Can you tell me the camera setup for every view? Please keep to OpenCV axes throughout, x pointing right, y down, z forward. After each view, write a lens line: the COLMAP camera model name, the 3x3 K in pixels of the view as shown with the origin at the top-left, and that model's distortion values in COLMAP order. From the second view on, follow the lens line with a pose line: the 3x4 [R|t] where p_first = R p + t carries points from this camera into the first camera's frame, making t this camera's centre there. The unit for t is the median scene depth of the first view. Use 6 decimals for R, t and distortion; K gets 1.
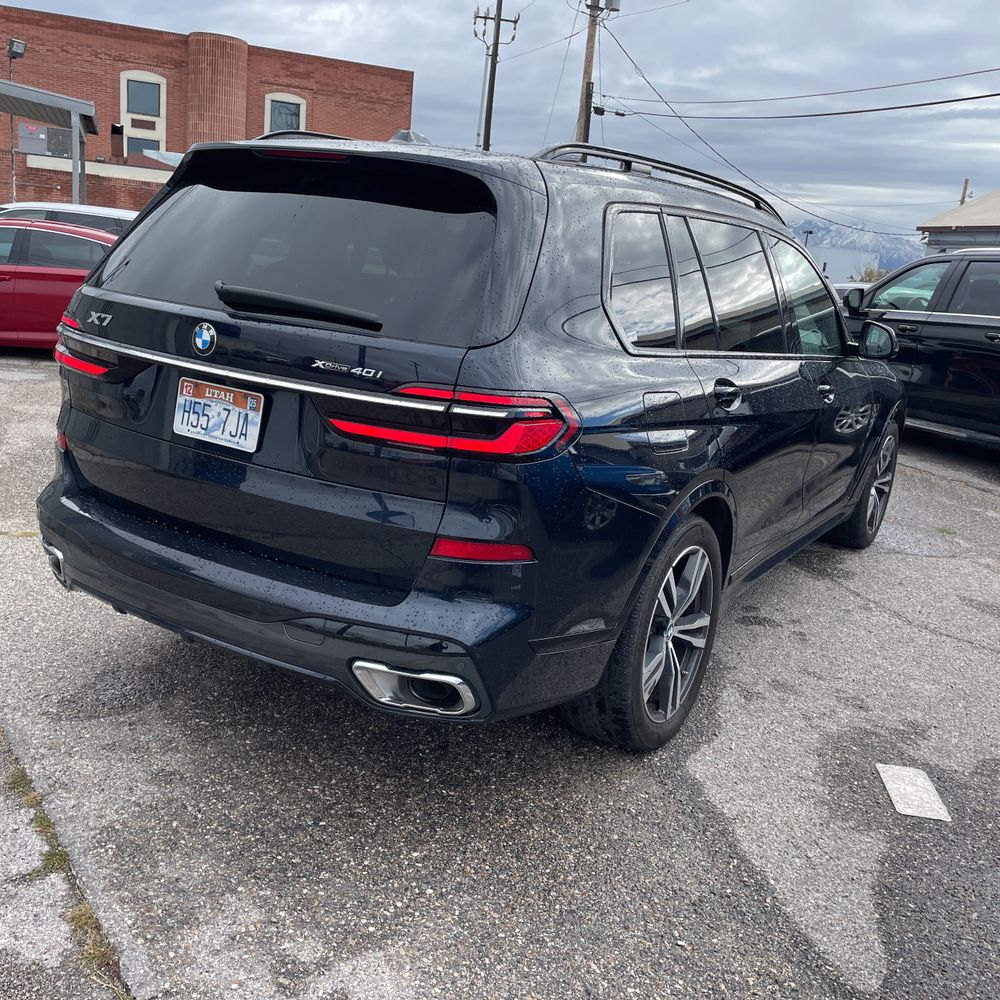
lens RADIAL K [[1018.8, 0, 477.0], [0, 1018.8, 464.0], [0, 0, 1]] dist [0.137578, -0.221602]
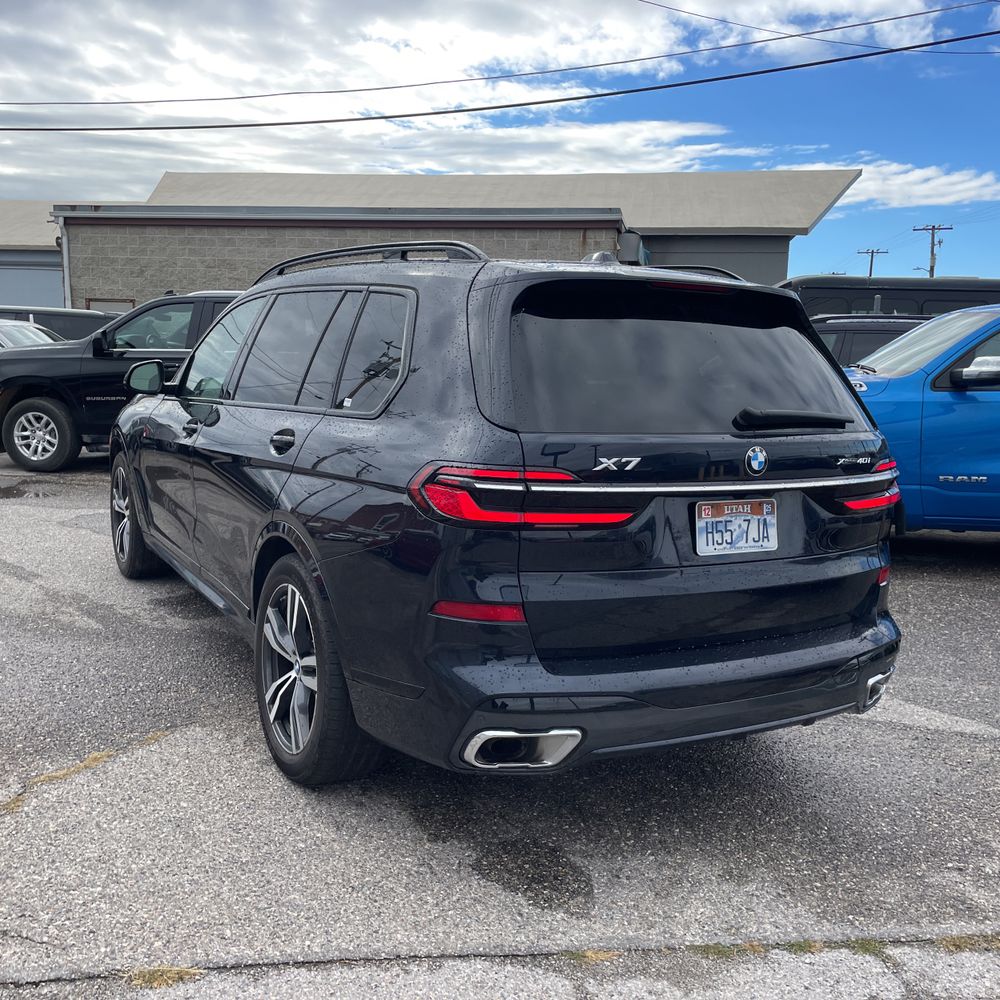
lens RADIAL K [[1020.6, 0, 503.2], [0, 1020.6, 479.4], [0, 0, 1]] dist [0.126990, -0.178170]
pose [[0.467082, -0.191032, 0.863331, -1.325700], [0.184601, 0.975935, 0.116075, -0.275293], [-0.864730, 0.105155, 0.491106, 0.681084]]
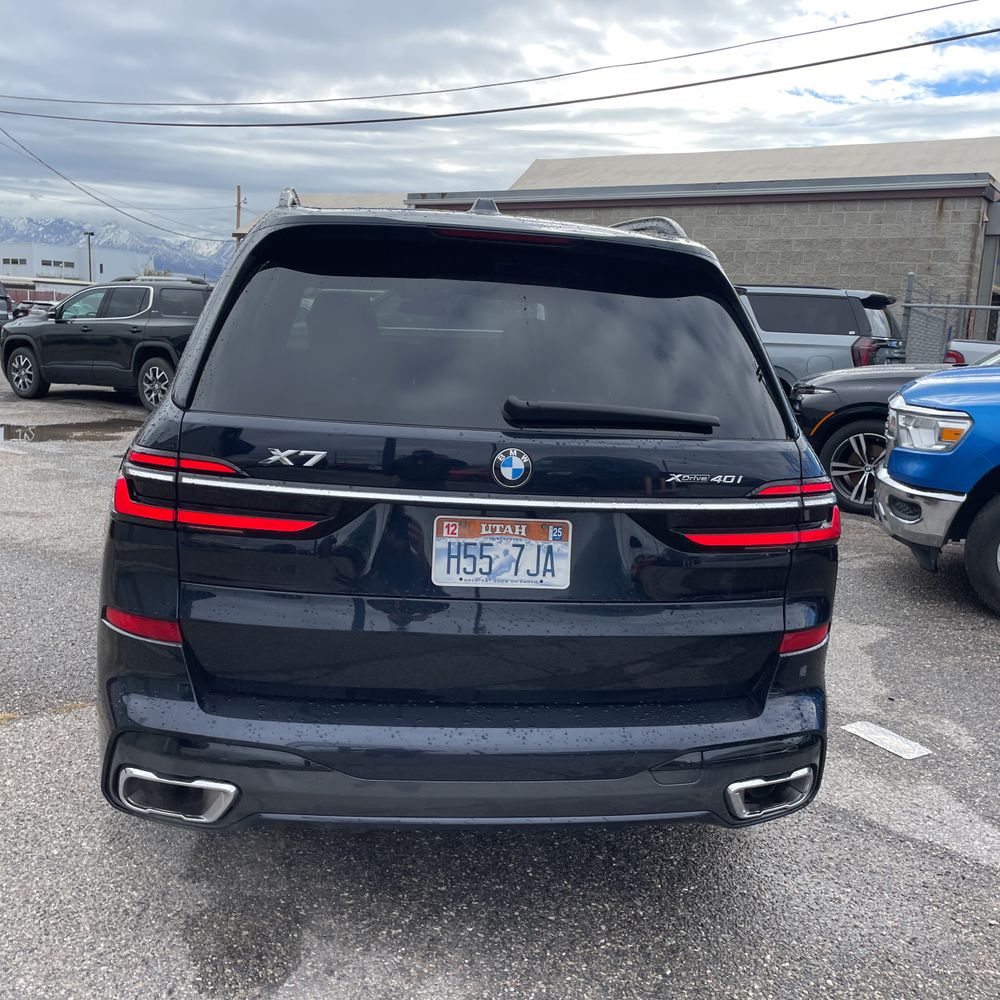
lens RADIAL K [[1020.6, 0, 503.2], [0, 1020.6, 479.4], [0, 0, 1]] dist [0.126990, -0.178170]
pose [[0.766062, -0.153947, 0.624058, -0.769315], [0.144797, 0.987271, 0.065802, -0.163737], [-0.626245, 0.039953, 0.778602, 0.358498]]
